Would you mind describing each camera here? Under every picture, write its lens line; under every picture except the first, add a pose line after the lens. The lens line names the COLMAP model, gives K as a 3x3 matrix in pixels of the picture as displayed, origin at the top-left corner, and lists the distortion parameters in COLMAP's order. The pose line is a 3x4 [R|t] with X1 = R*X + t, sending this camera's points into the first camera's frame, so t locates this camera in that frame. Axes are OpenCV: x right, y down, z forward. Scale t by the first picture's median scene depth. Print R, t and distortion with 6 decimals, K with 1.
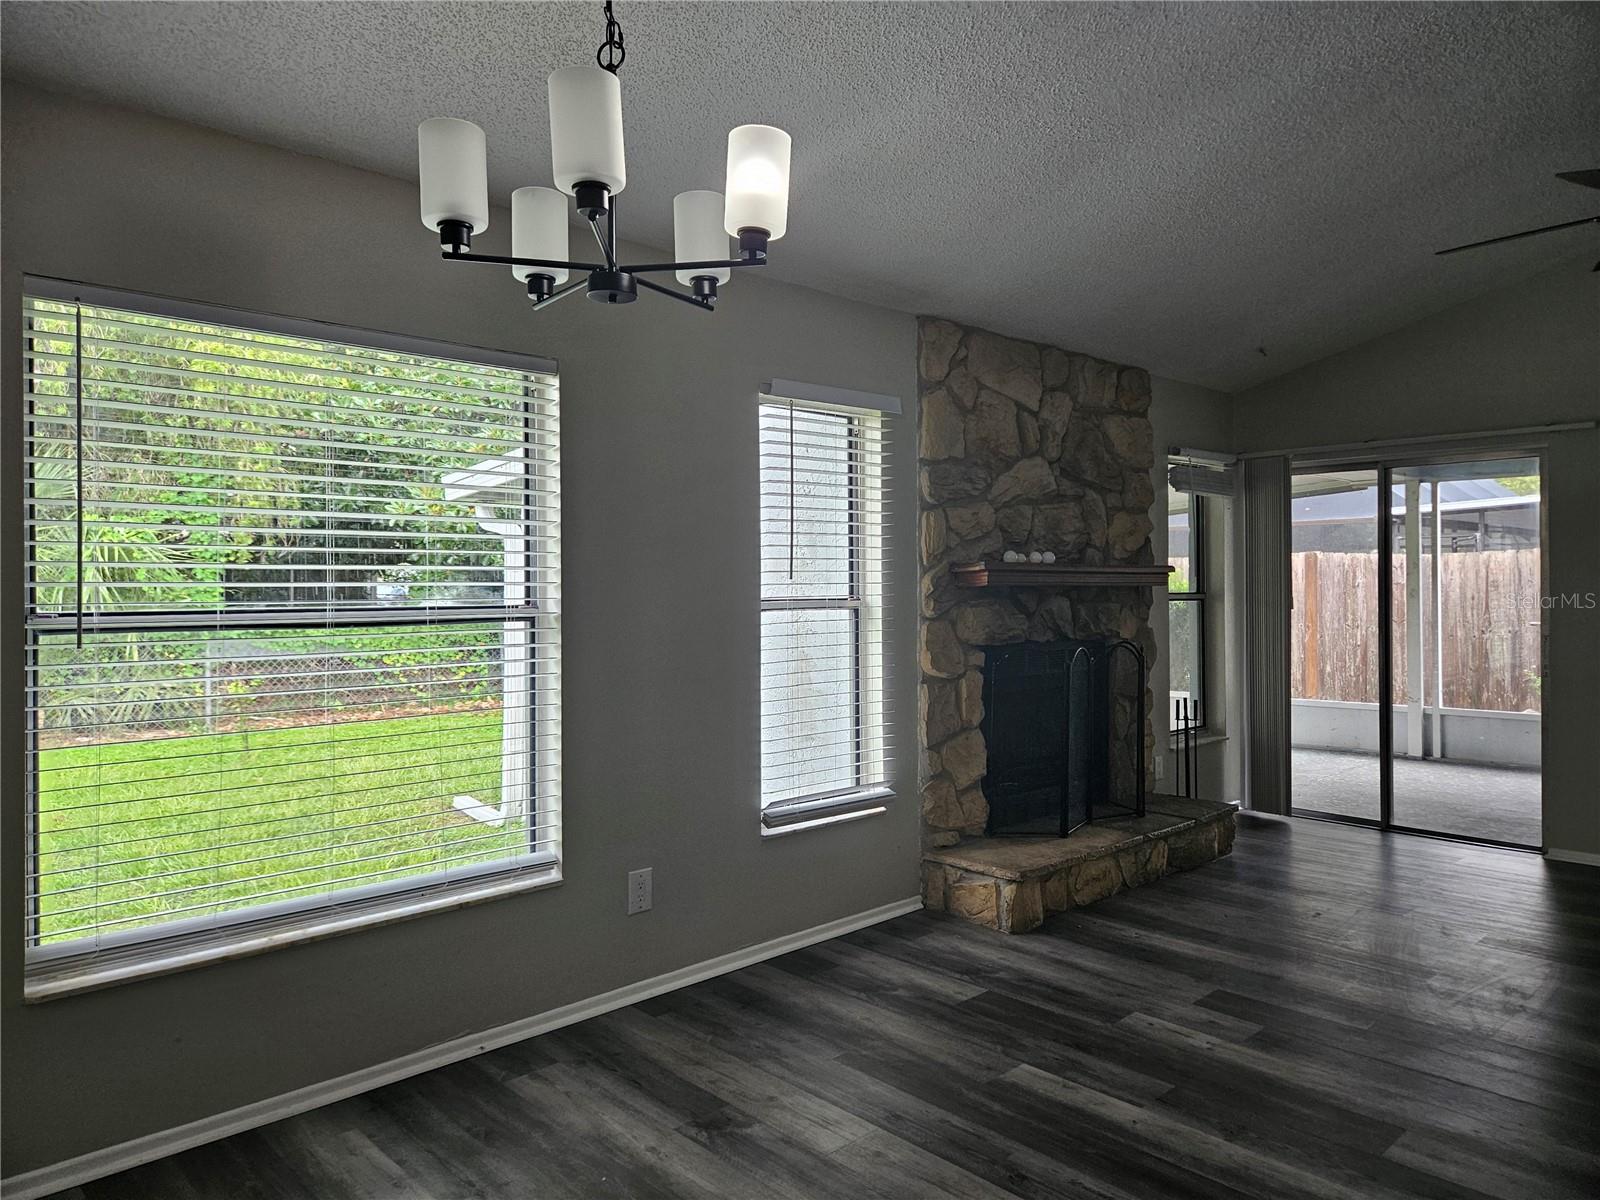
lens RADIAL K [[1065.3, 0, 791.1], [0, 1065.3, 583.2], [0, 0, 1]] dist [0.070592, -0.062062]
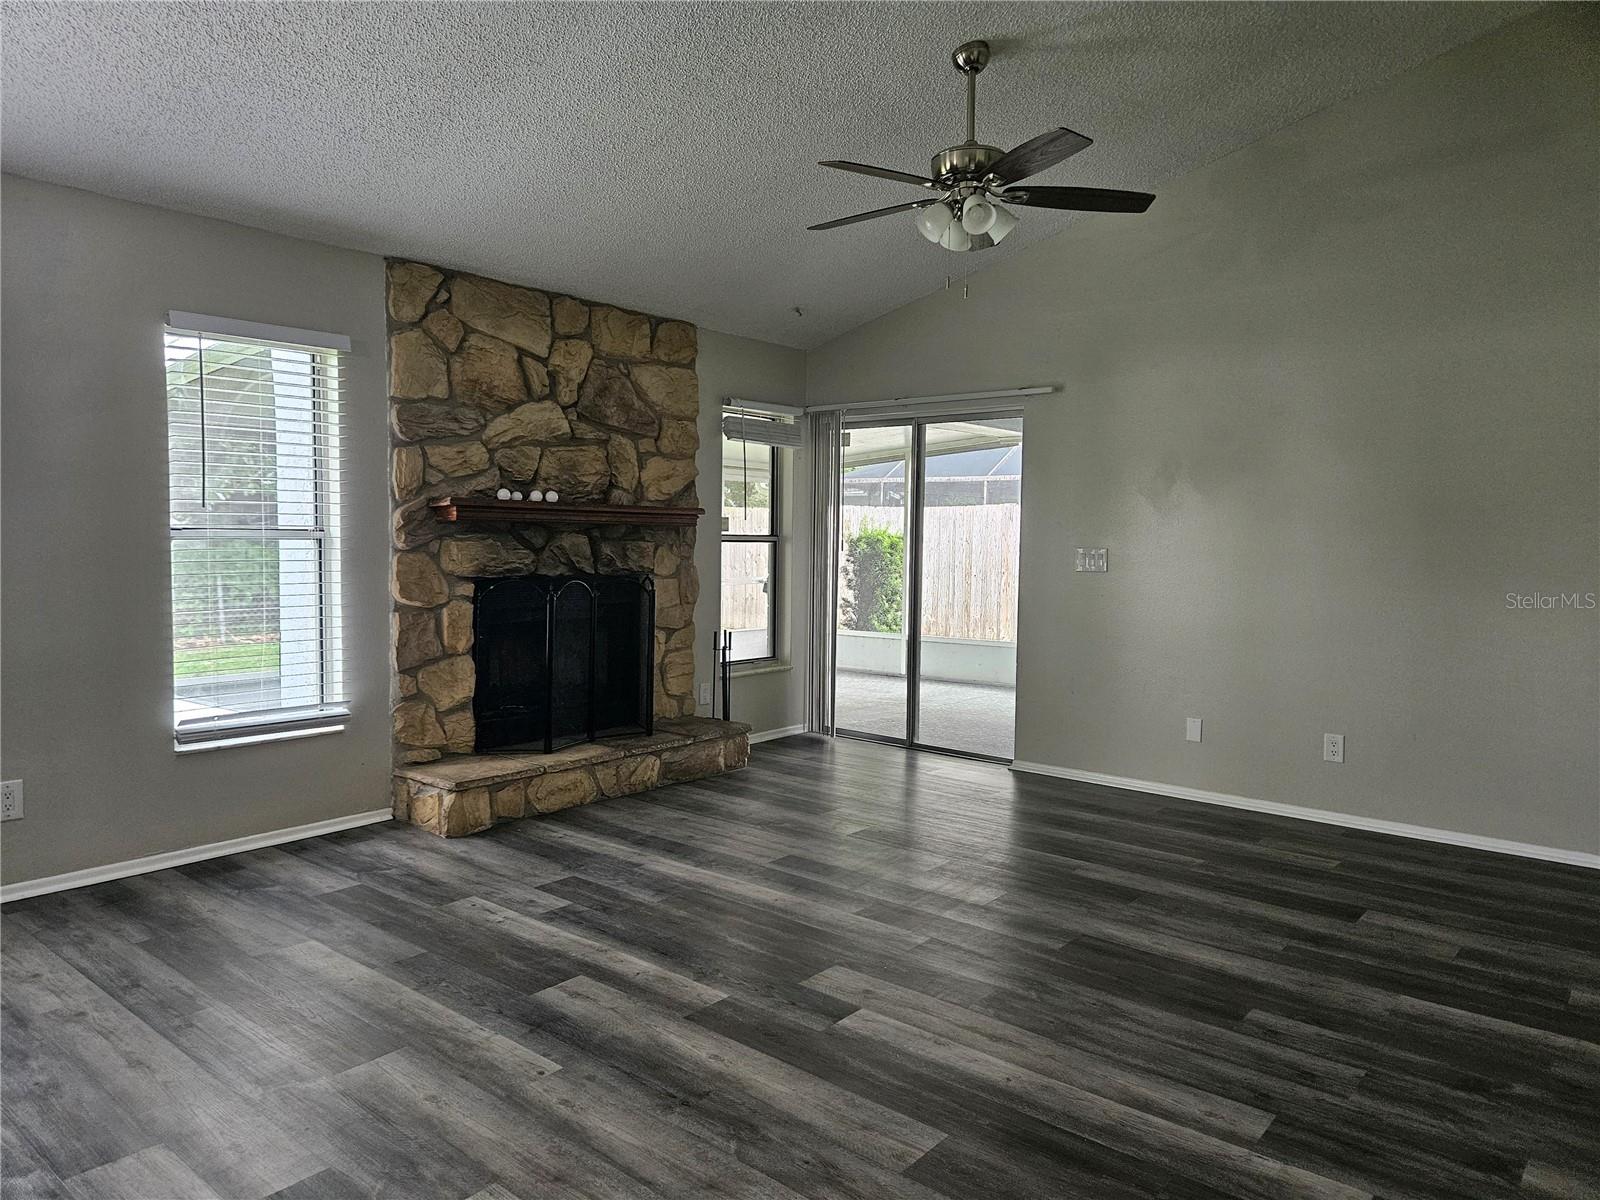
lens RADIAL K [[1065.3, 0, 790.3], [0, 1065.3, 597.6], [0, 0, 1]] dist [0.070592, -0.062062]
pose [[0.992519, 0.010366, 0.121653, 0.376043], [-0.018043, 0.997902, 0.062172, 0.006530], [-0.120754, -0.063902, 0.990624, -0.101217]]
